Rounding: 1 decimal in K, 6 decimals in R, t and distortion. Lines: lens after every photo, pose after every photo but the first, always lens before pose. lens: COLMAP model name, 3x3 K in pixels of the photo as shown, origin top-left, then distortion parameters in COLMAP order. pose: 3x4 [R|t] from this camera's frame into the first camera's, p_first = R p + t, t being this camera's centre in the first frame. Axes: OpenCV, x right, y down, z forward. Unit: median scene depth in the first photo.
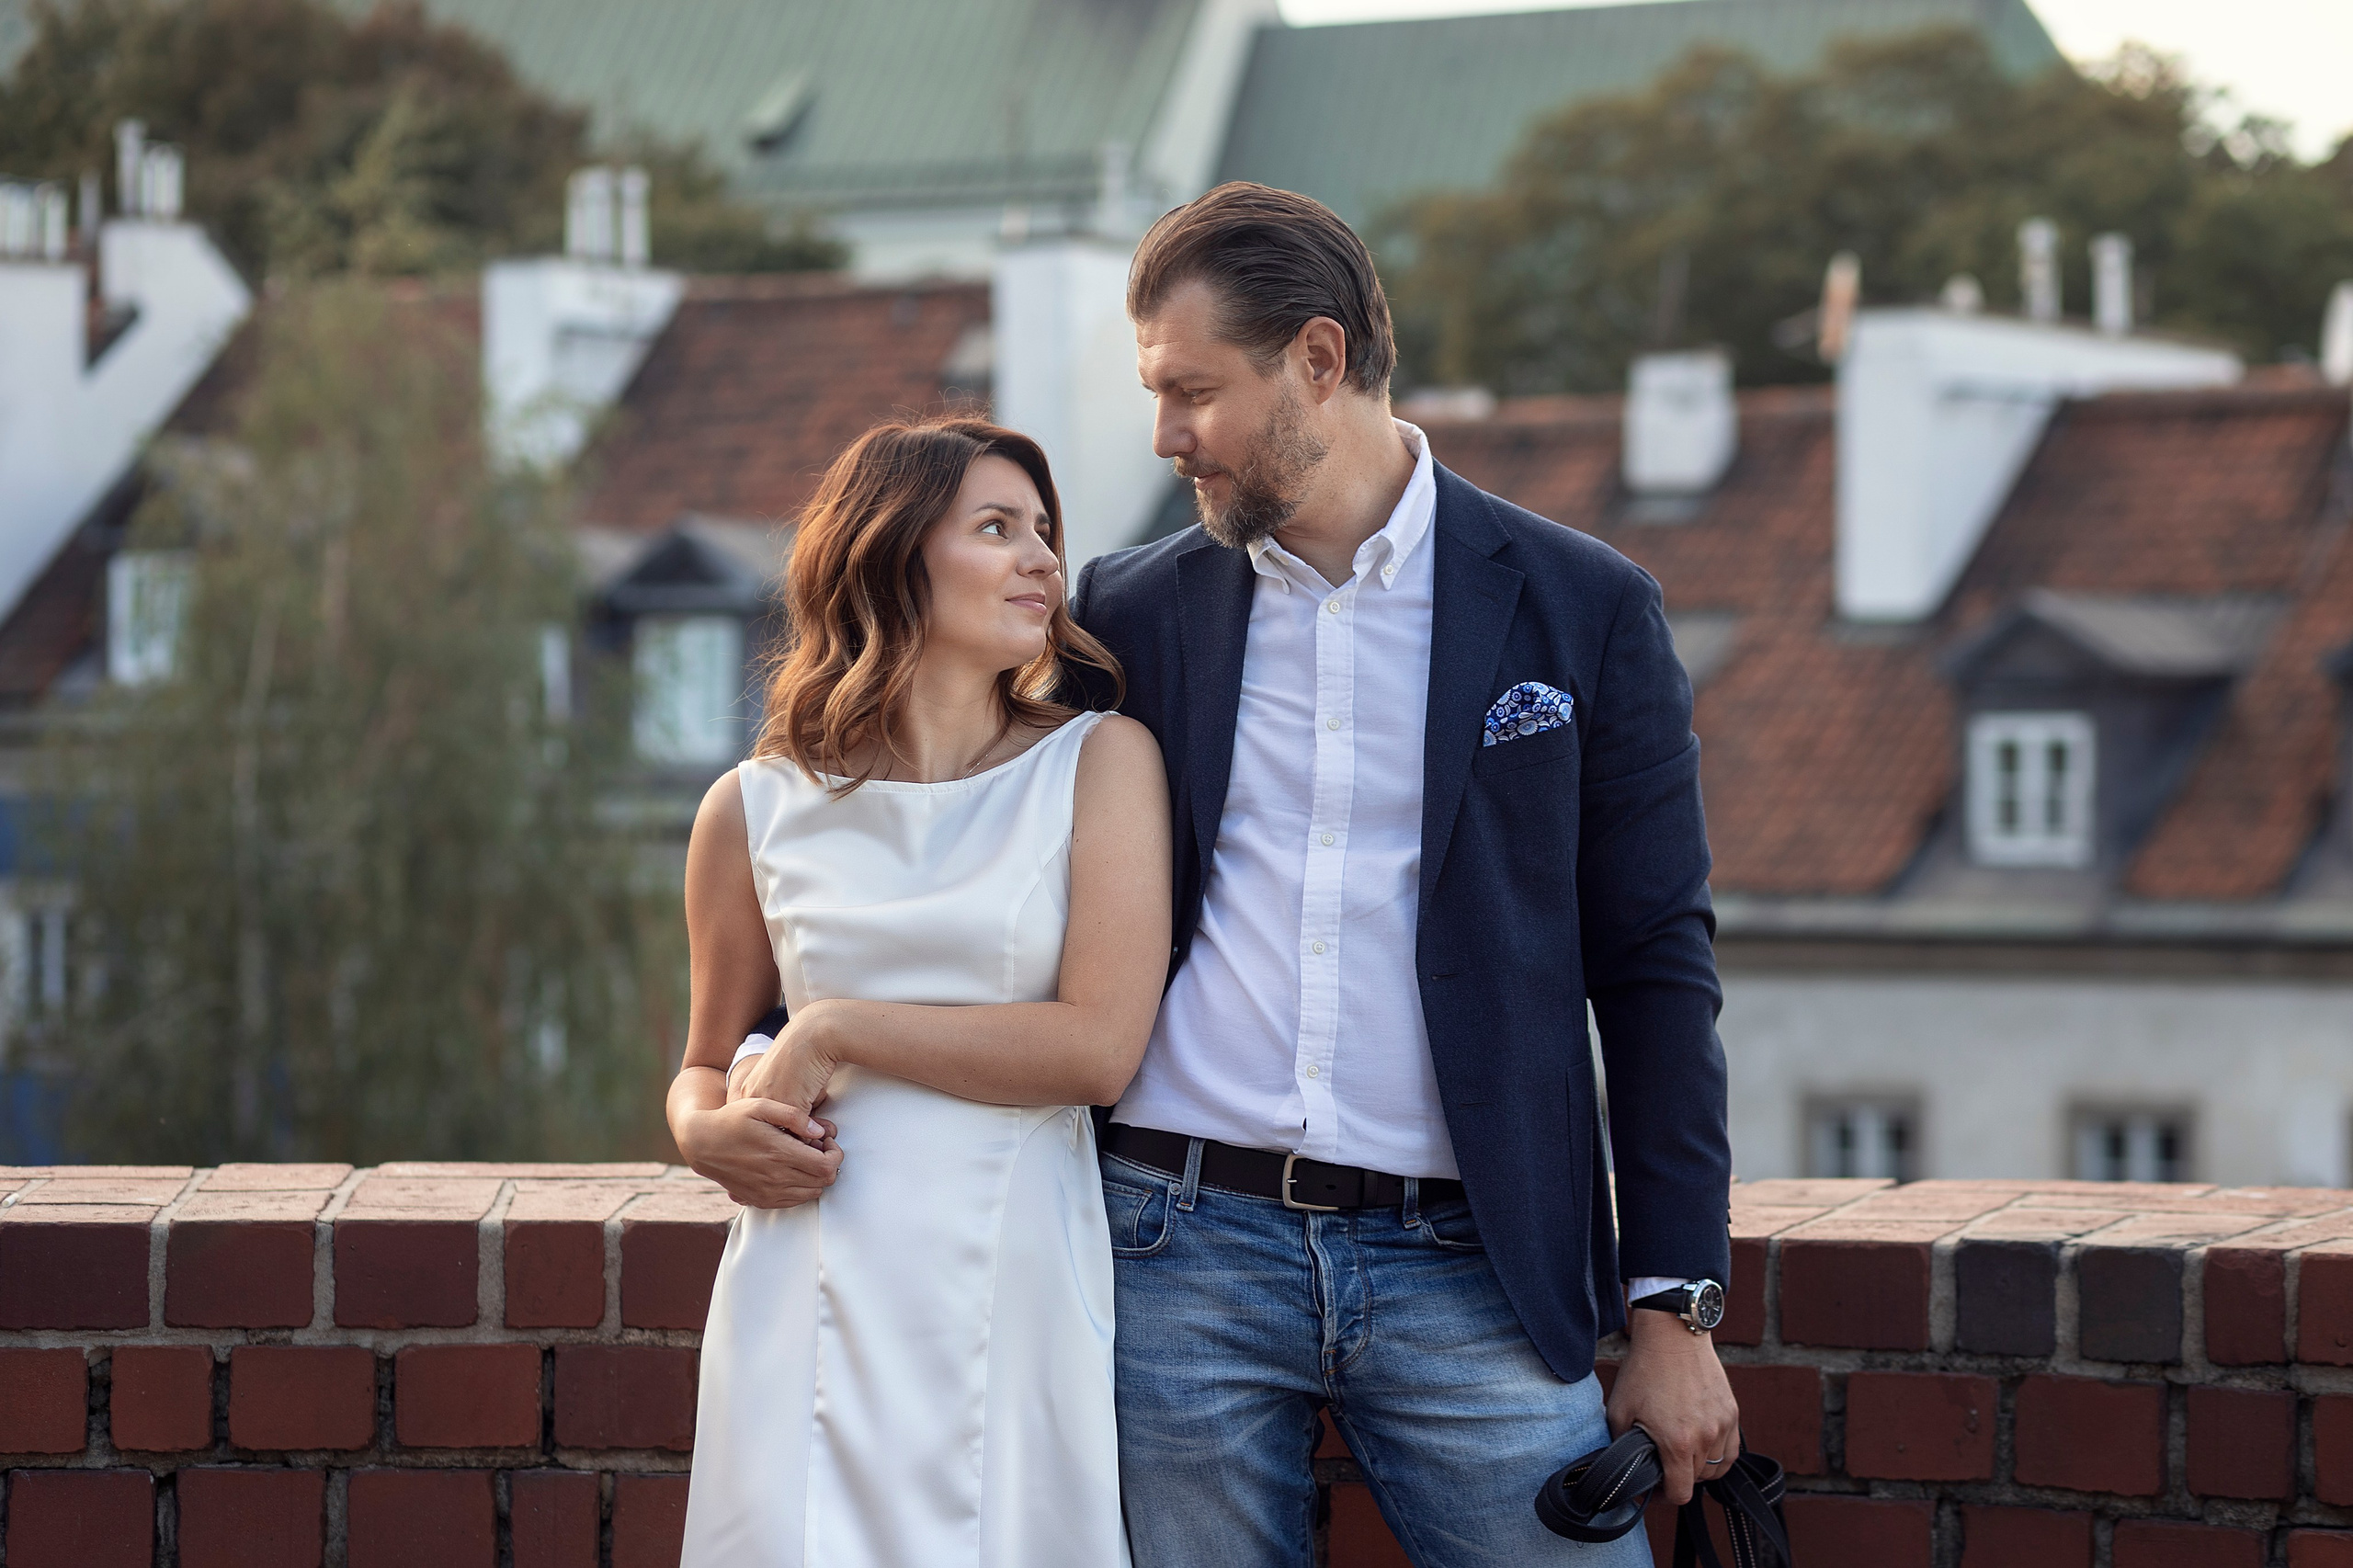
lens RADIAL K [[4669.1, 0, 1298.9], [0, 4669.1, 782.1], [0, 0, 1]] dist [-0.302712, 2.905922]
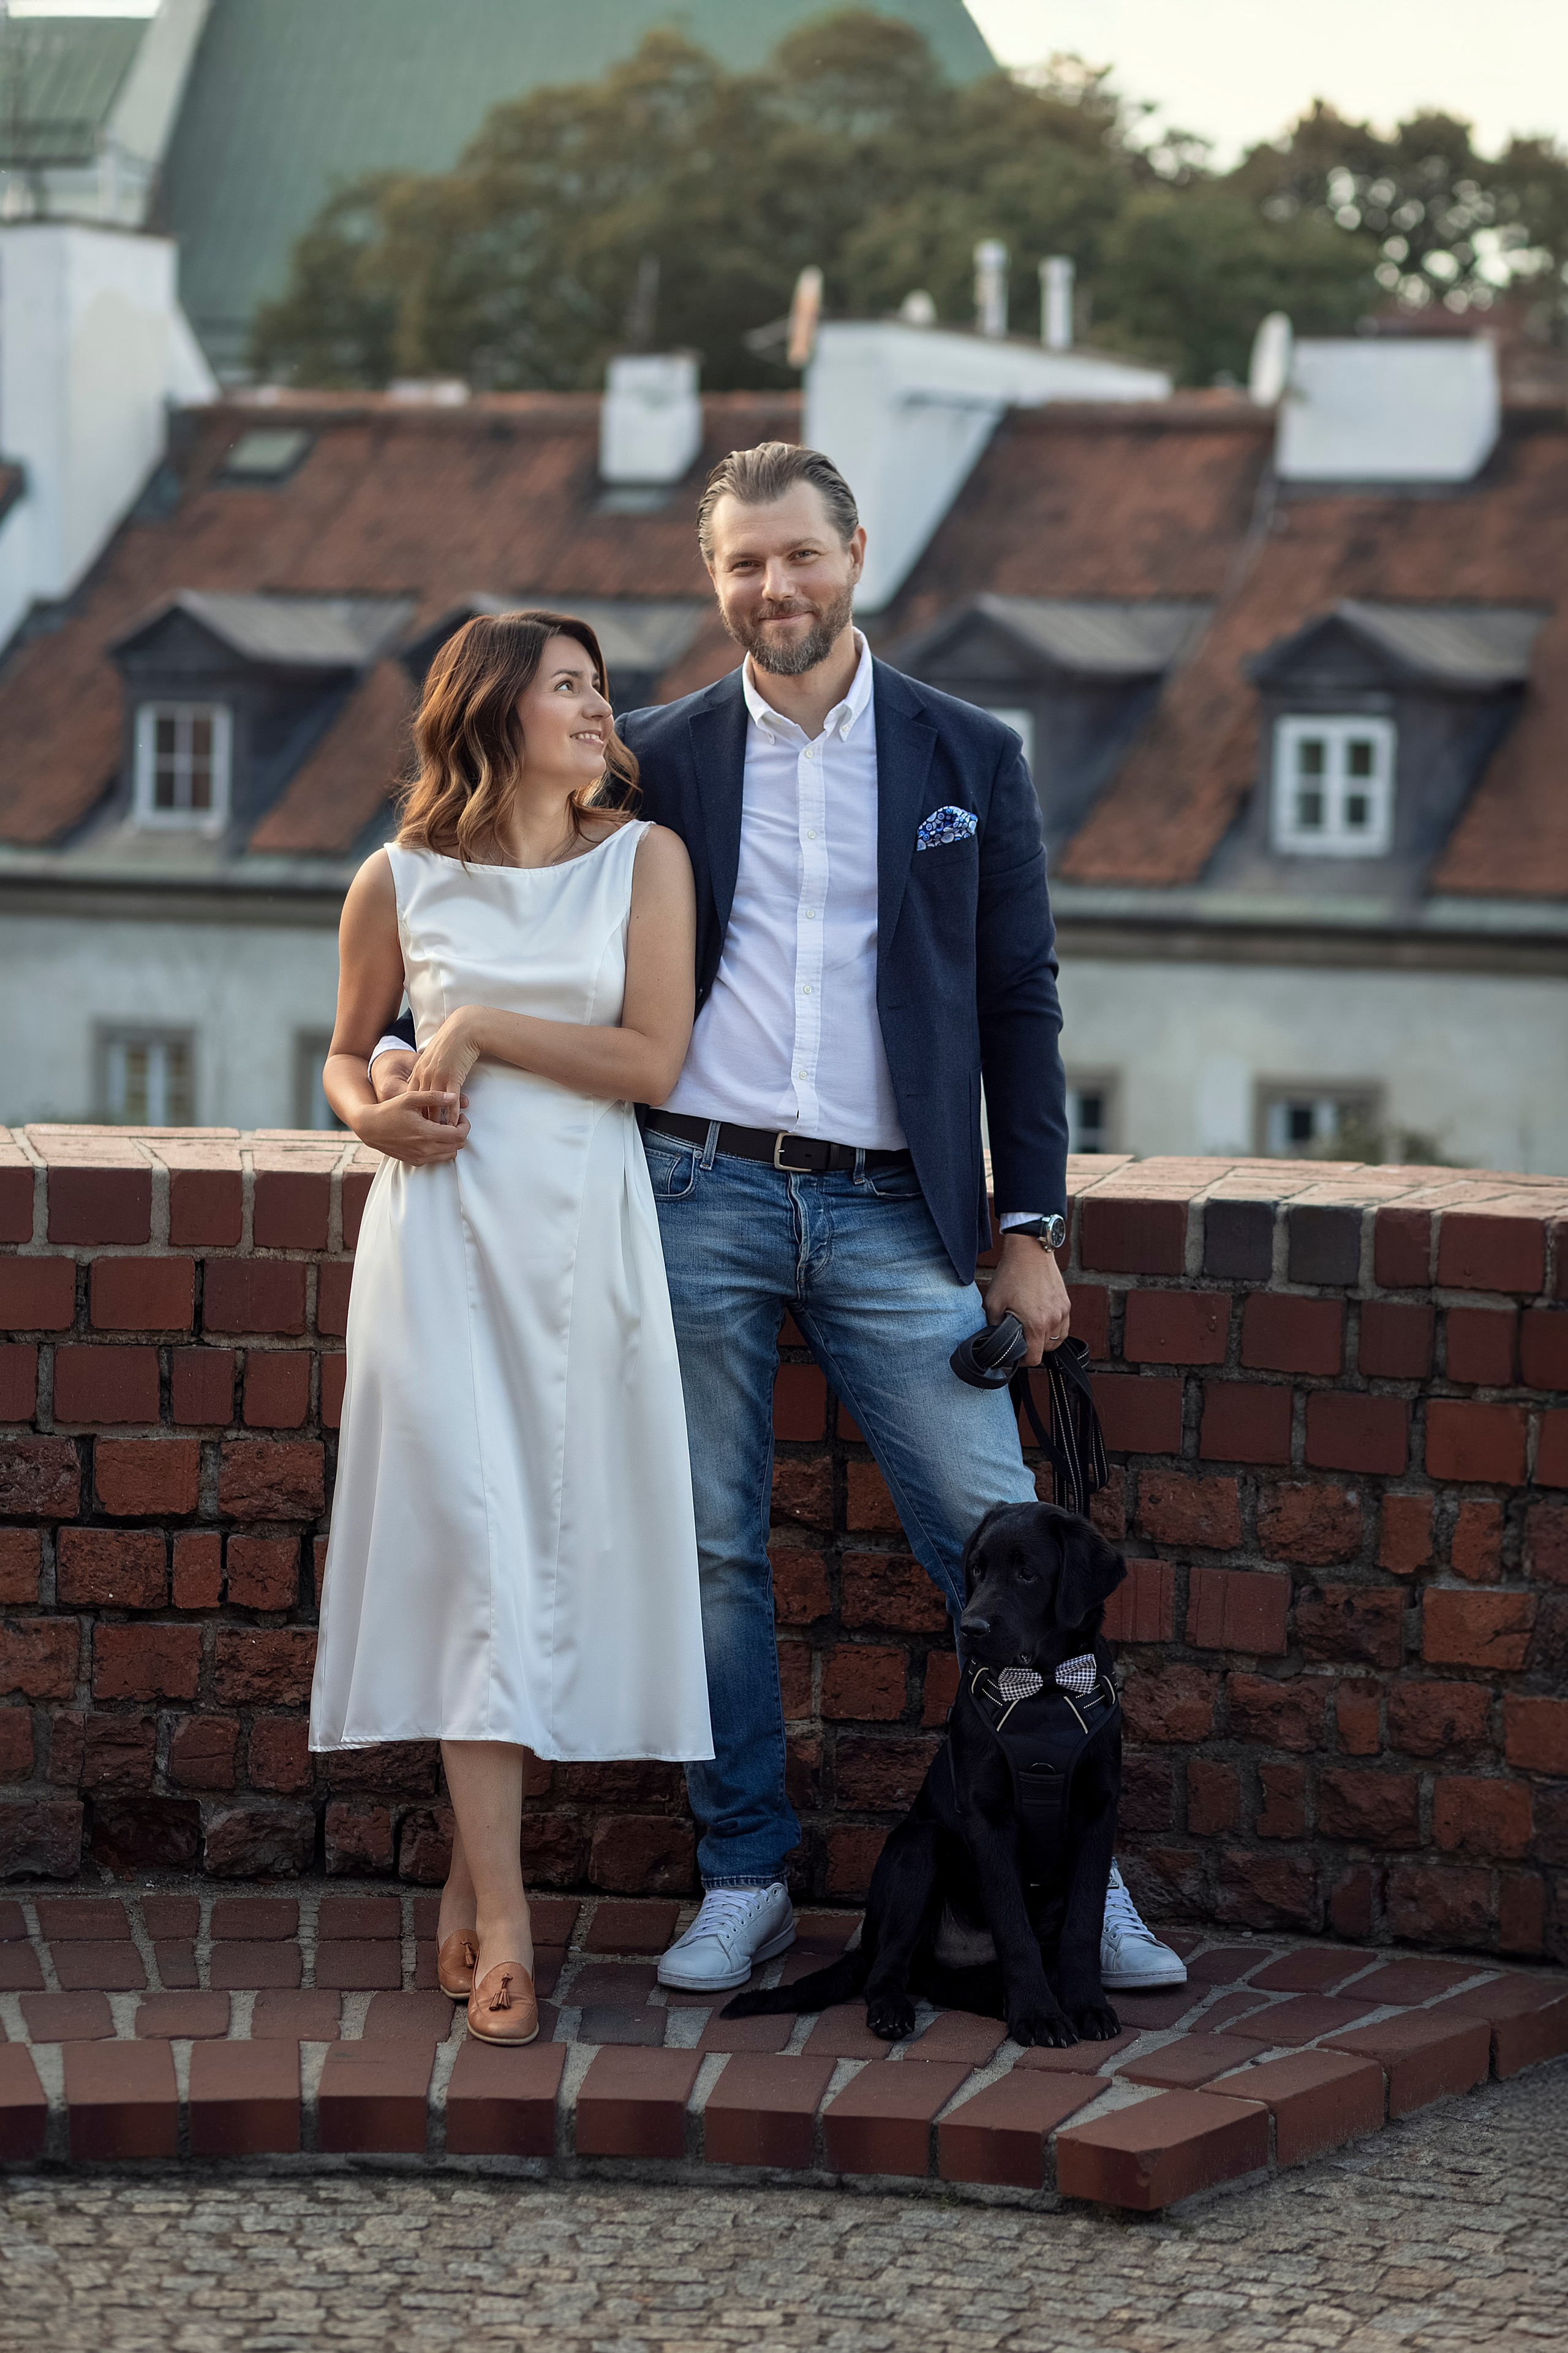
lens RADIAL K [[4668.8, 0, 784.0], [0, 4668.8, 1176.5], [0, 0, 1]] dist [-0.302712, 2.905922]
pose [[0.990703, 0.016696, 0.135011, -0.185642], [-0.029581, 0.995132, 0.094006, -0.040967], [-0.132784, -0.097126, 0.986375, -0.415249]]
